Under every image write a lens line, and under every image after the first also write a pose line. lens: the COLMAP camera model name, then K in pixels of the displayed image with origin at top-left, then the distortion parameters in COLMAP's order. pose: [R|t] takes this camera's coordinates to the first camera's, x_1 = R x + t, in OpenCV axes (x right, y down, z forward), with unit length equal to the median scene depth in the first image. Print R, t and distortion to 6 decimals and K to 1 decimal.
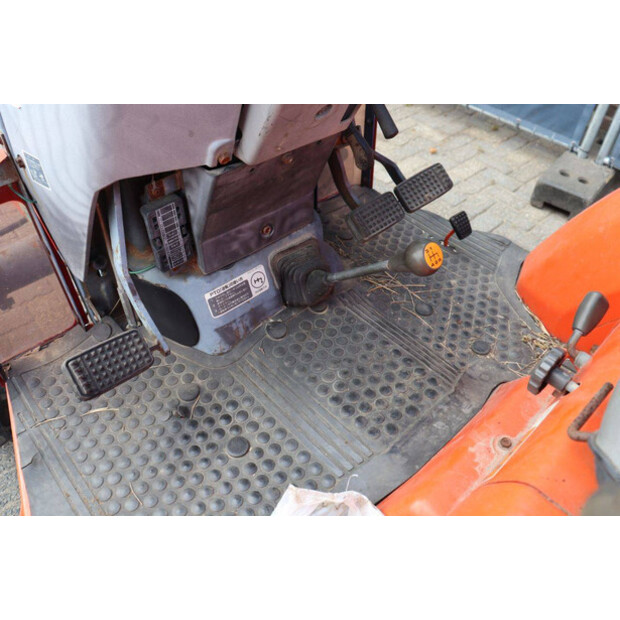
lens RADIAL K [[515.7, 0, 310.0], [0, 515.7, 310.0], [0, 0, 1]] dist [-0.087244, 0.004693]
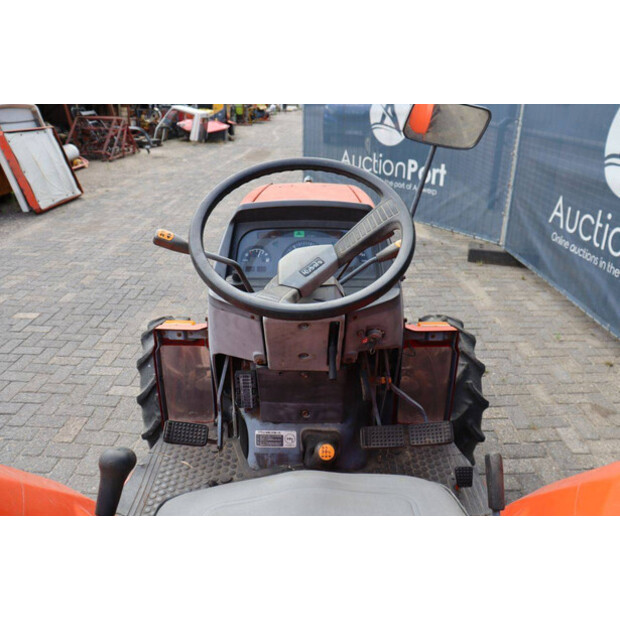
lens RADIAL K [[515.7, 0, 310.0], [0, 515.7, 310.0], [0, 0, 1]] dist [-0.087244, 0.004693]
pose [[0.741571, 0.248091, -0.623316, 0.929829], [-0.475922, 0.849382, -0.228144, -0.068448], [0.472833, 0.465834, 0.747949, -0.427860]]
